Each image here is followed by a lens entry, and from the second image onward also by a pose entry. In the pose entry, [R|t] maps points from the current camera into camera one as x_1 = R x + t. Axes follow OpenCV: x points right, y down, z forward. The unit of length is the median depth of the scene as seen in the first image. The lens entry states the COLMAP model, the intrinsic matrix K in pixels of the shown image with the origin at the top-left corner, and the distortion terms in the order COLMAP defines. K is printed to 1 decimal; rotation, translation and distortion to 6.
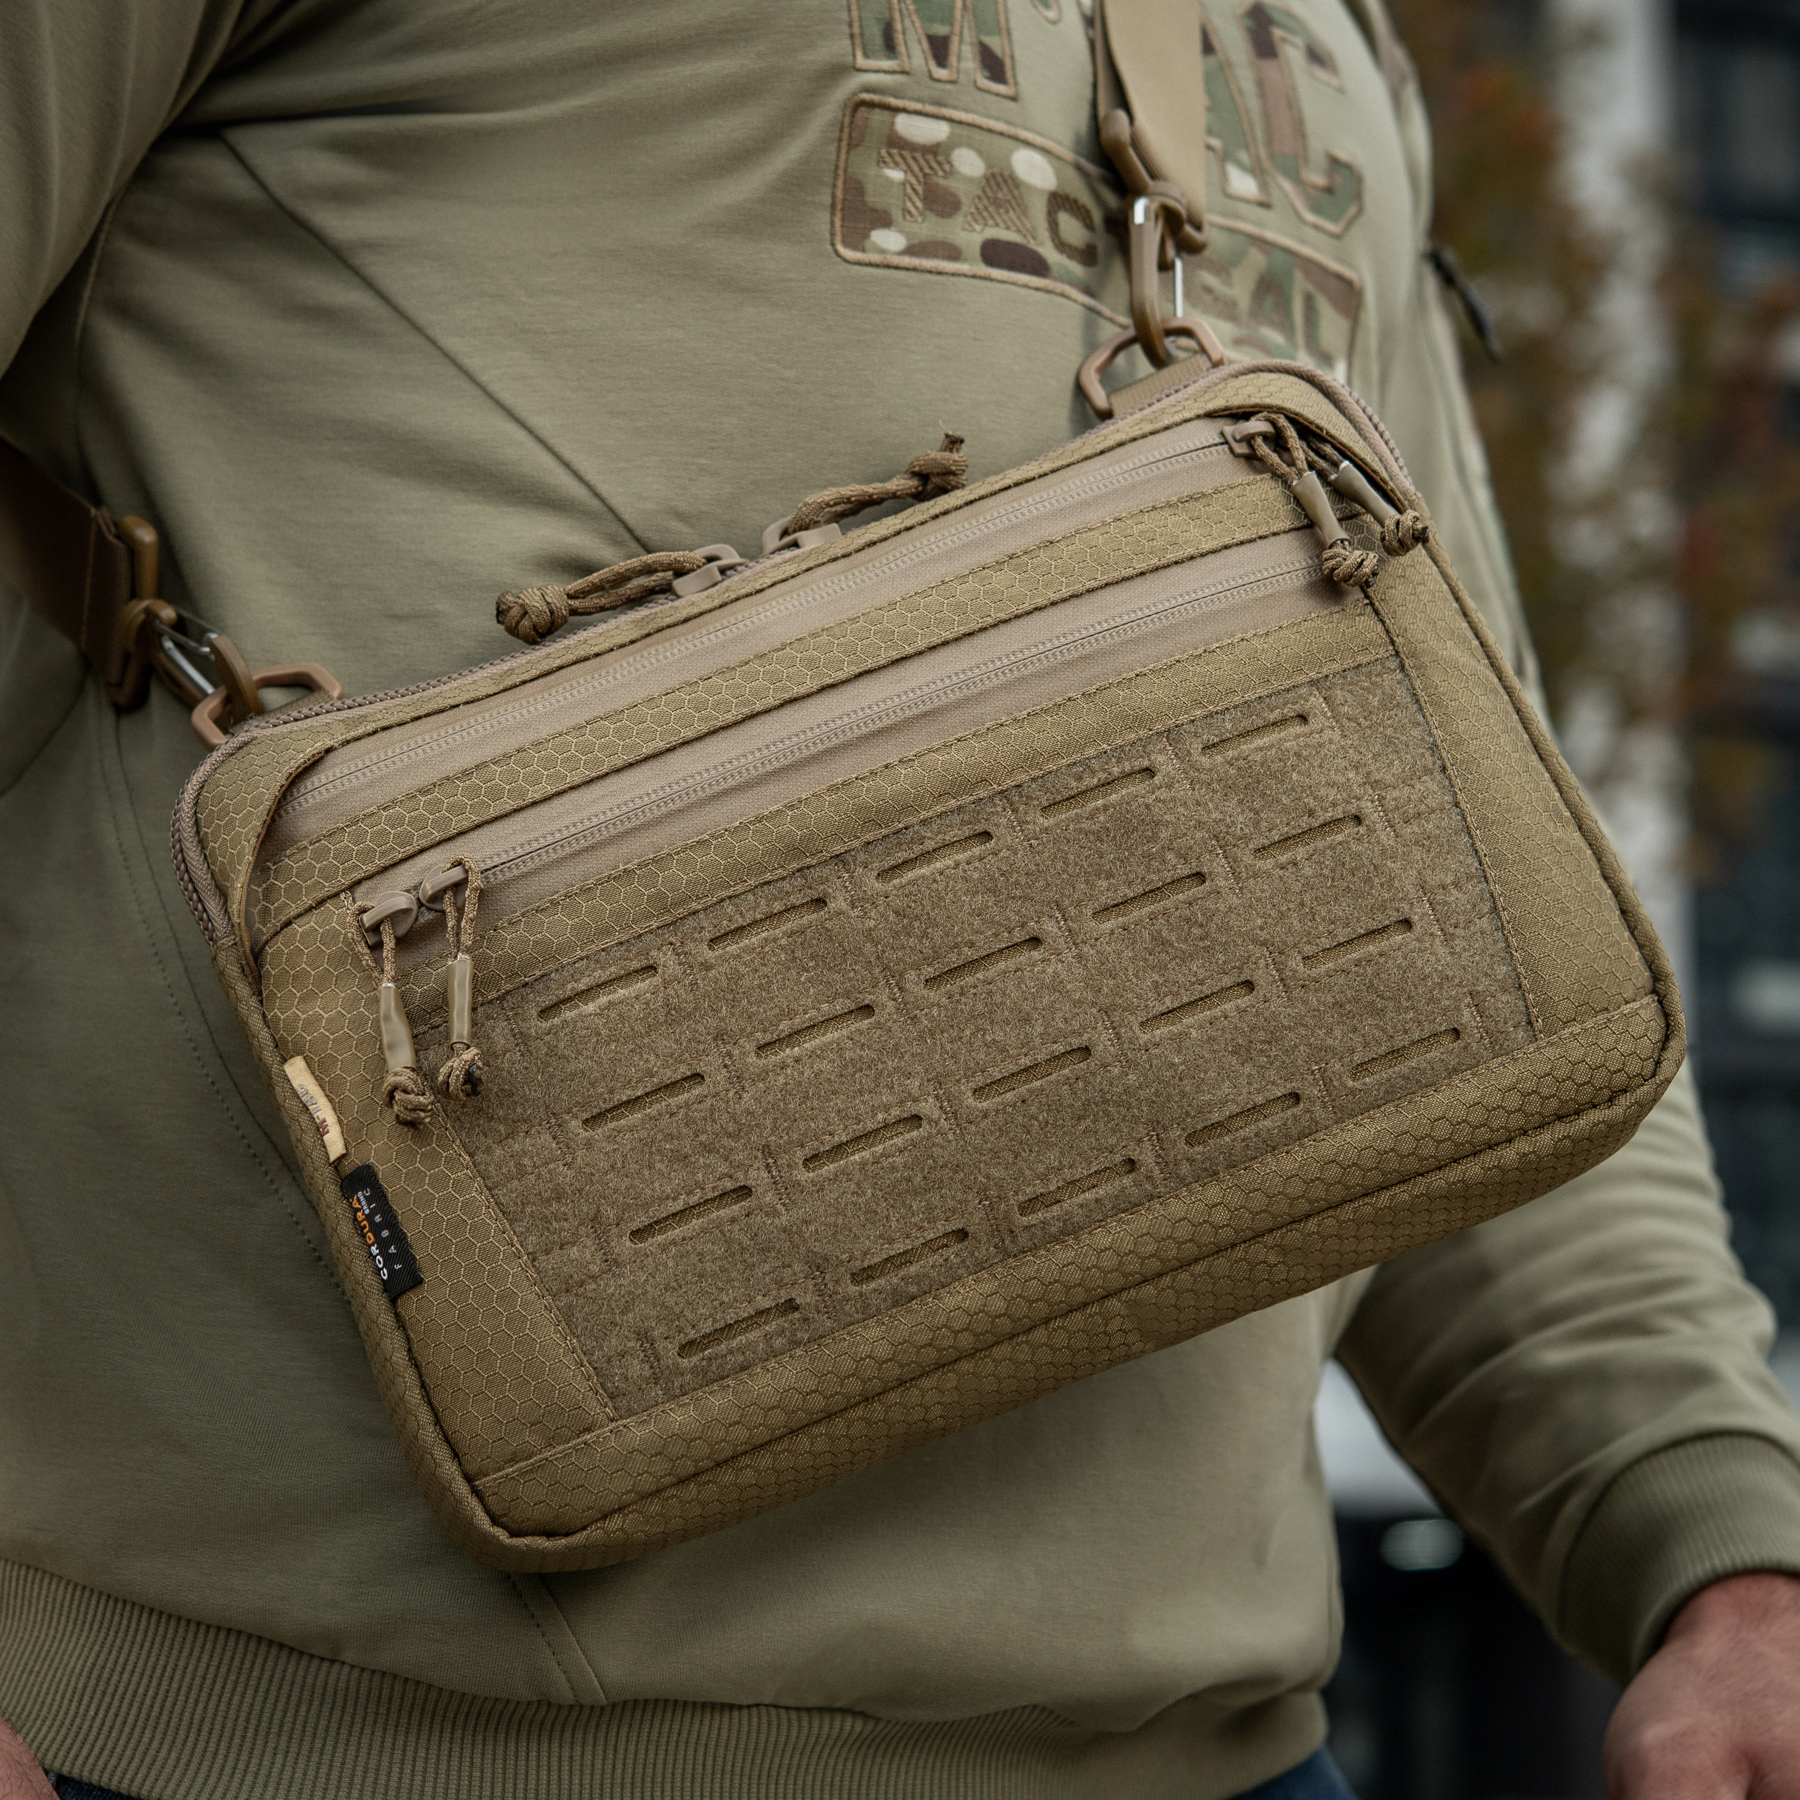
lens RADIAL K [[5454.0, 0, 816.8], [0, 5454.0, 897.6], [0, 0, 1]] dist [0.017255, 0.261014]
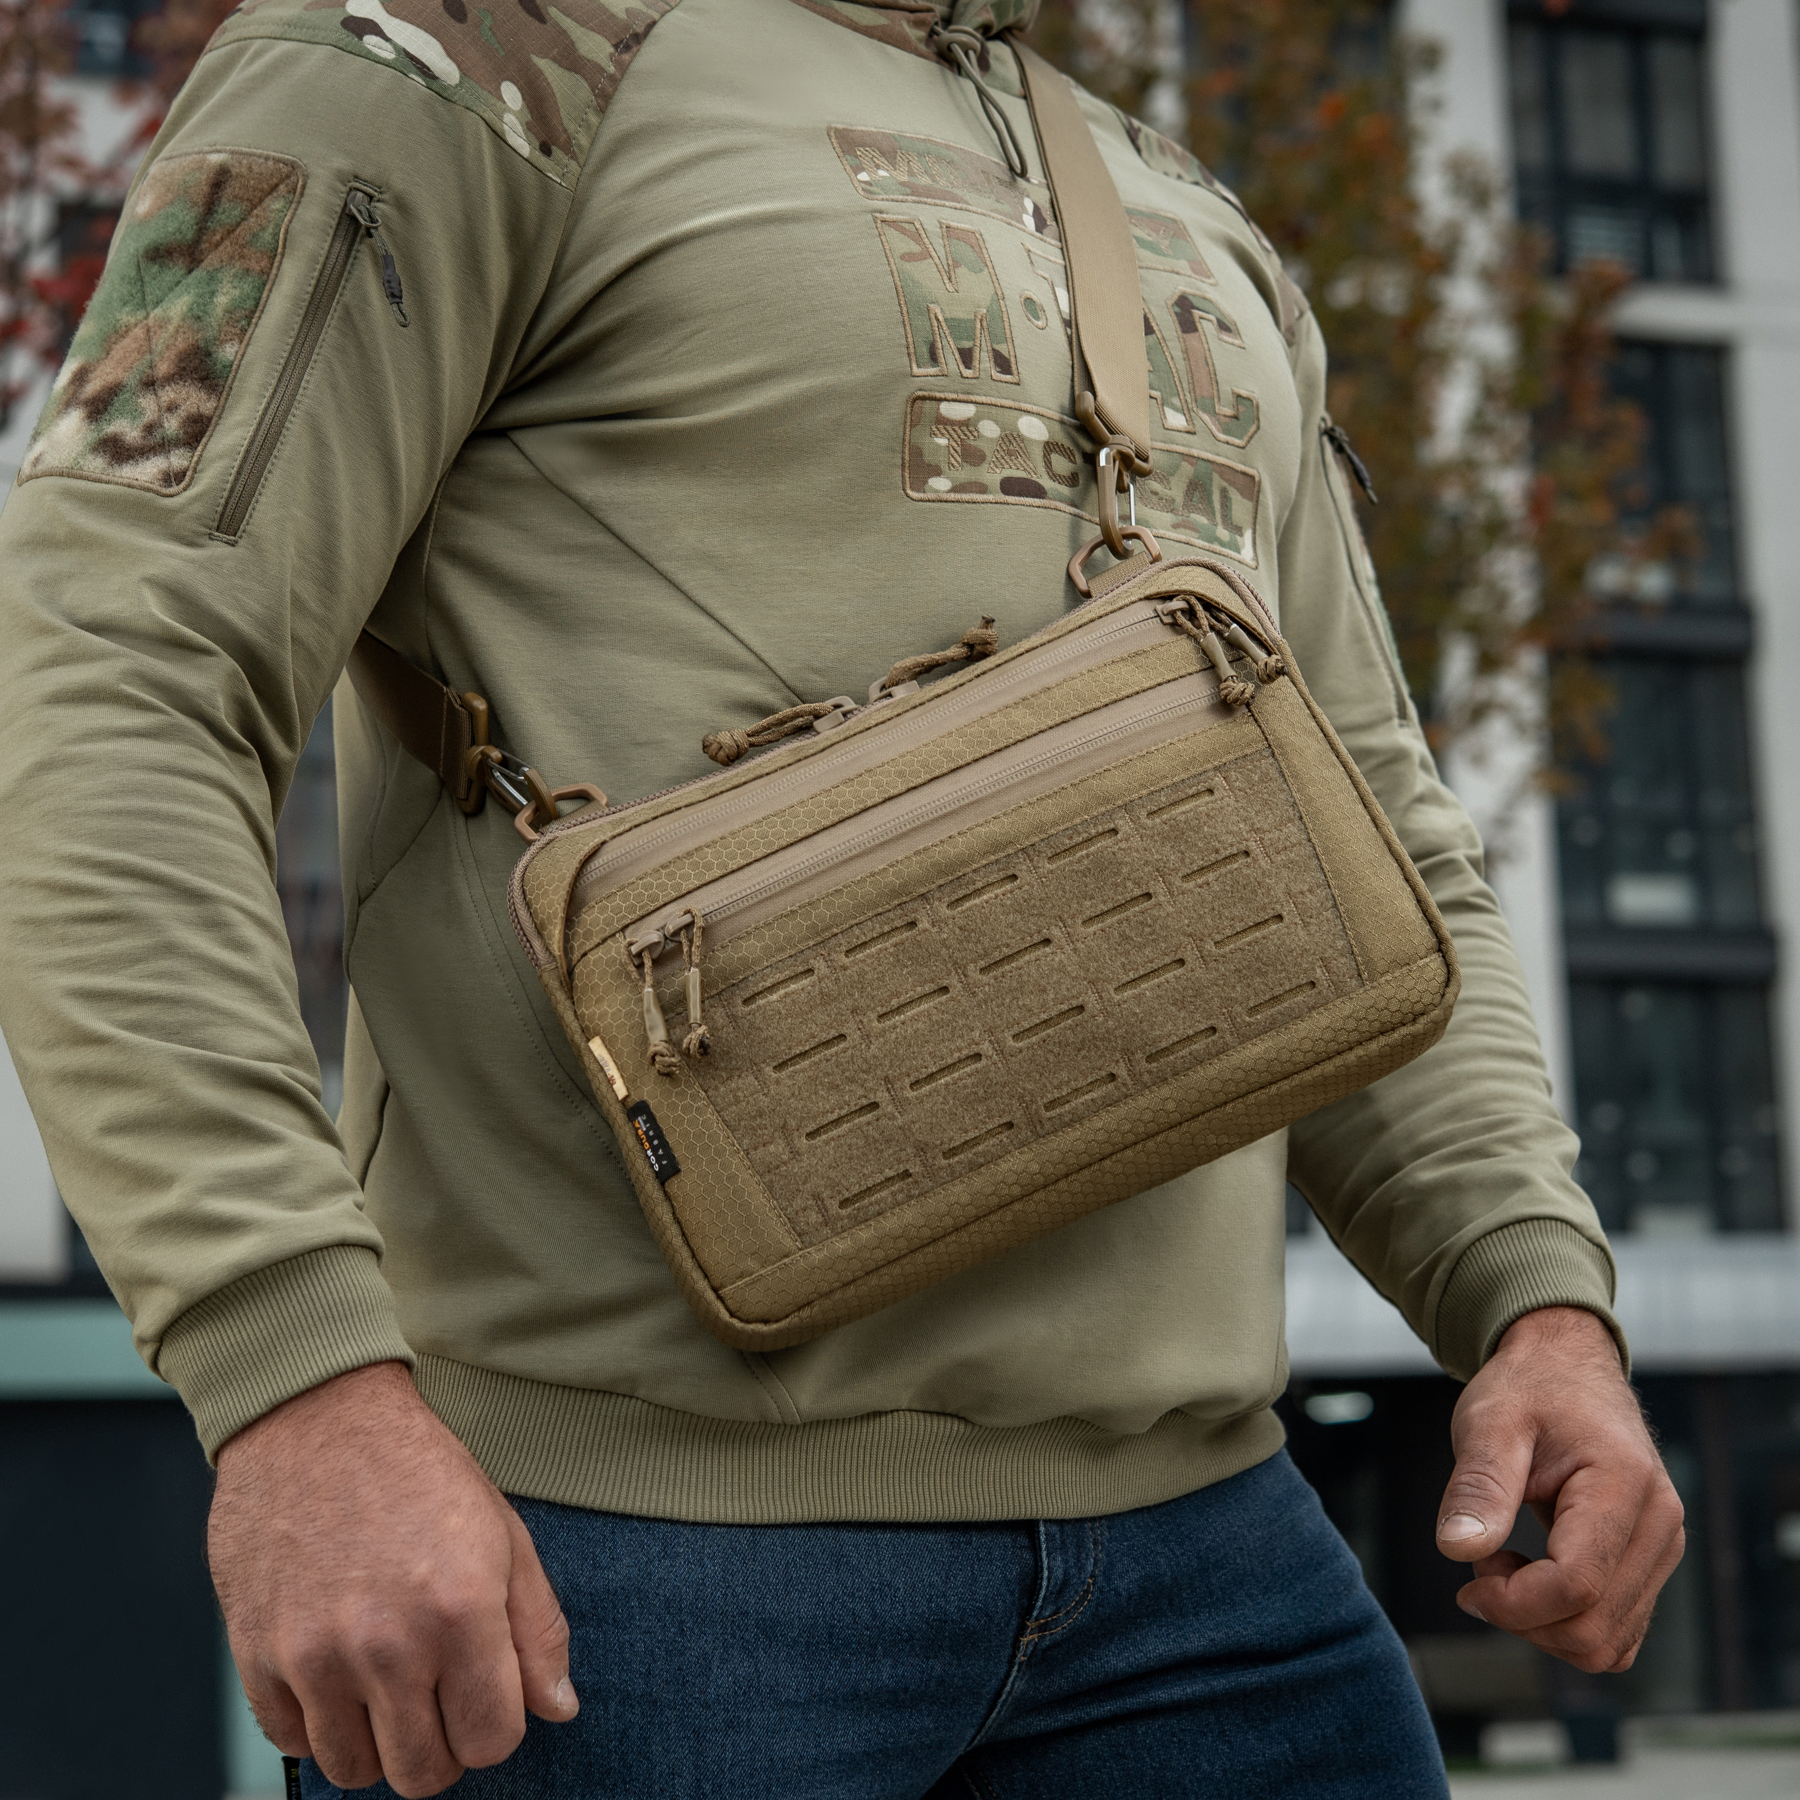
lens RADIAL K [[5332.8, 0, 900.0], [0, 5332.8, 900.0], [0, 0, 1]] dist [-0.006370, 0.089896]
pose [[0.998392, -0.051346, -0.024012, 0.035086], [0.051884, 0.998403, 0.022336, -0.041751], [0.022827, -0.023546, 0.999462, -0.578159]]
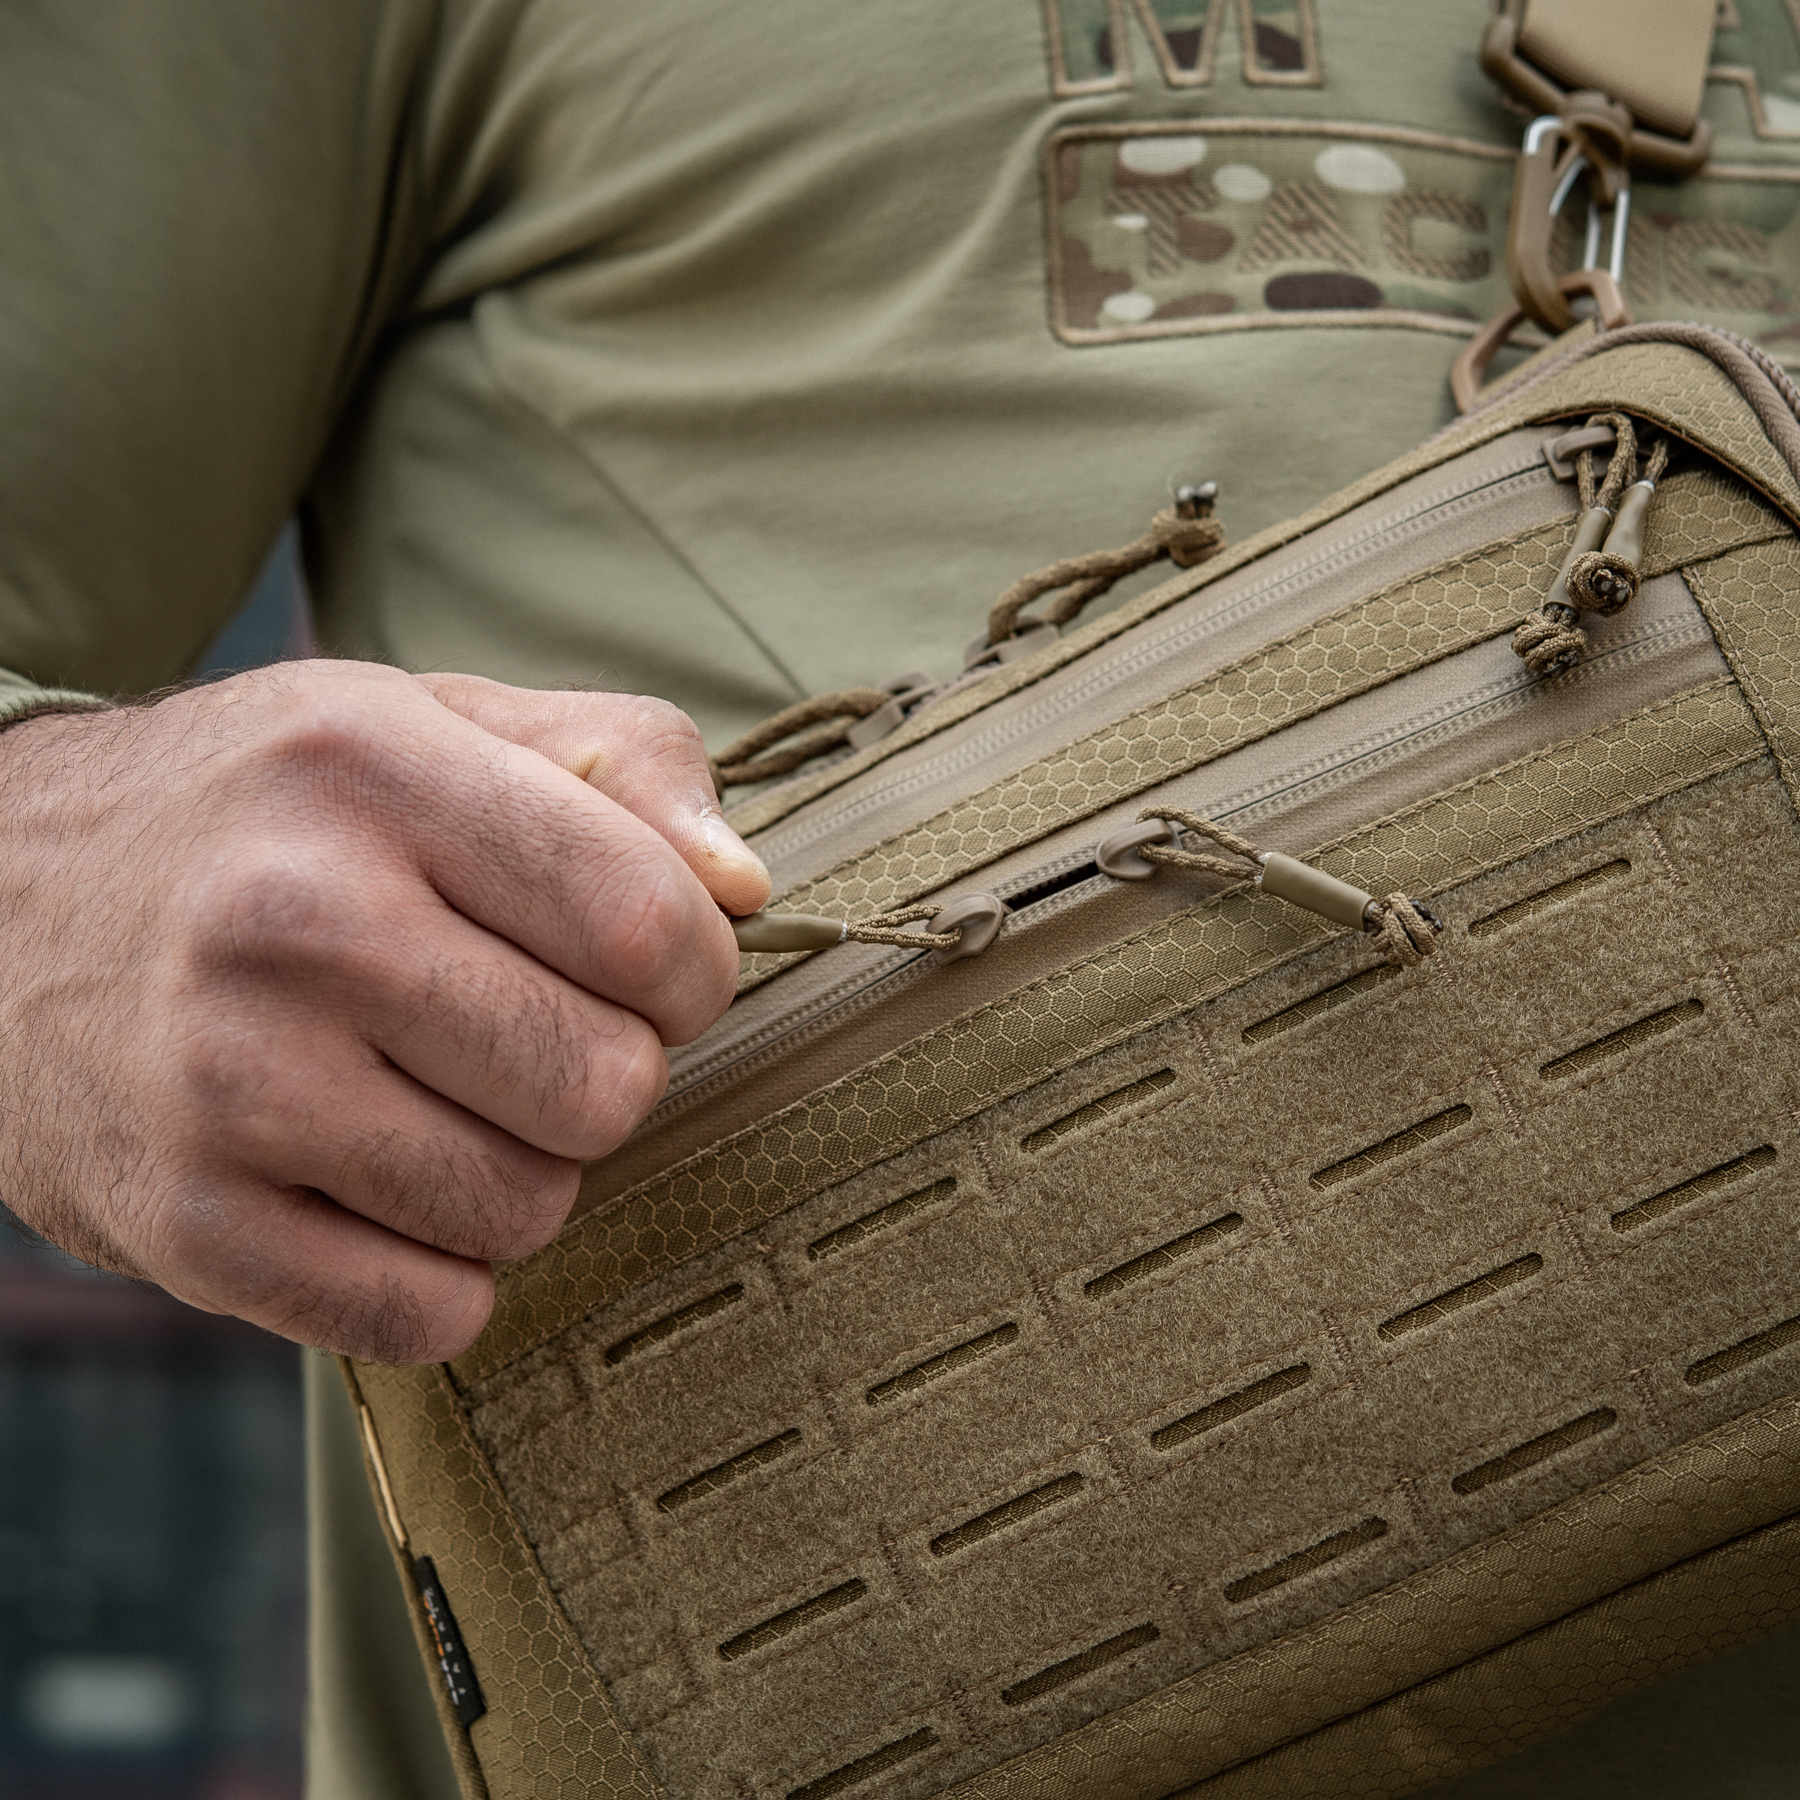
lens RADIAL K [[5454.0, 0, 816.8], [0, 5454.0, 897.6], [0, 0, 1]] dist [0.017255, 0.261014]
pose [[0.928072, -0.072163, -0.365341, 0.258435], [0.104388, 0.992126, 0.069208, -0.091251], [0.357470, -0.102367, 0.928297, 0.305644]]
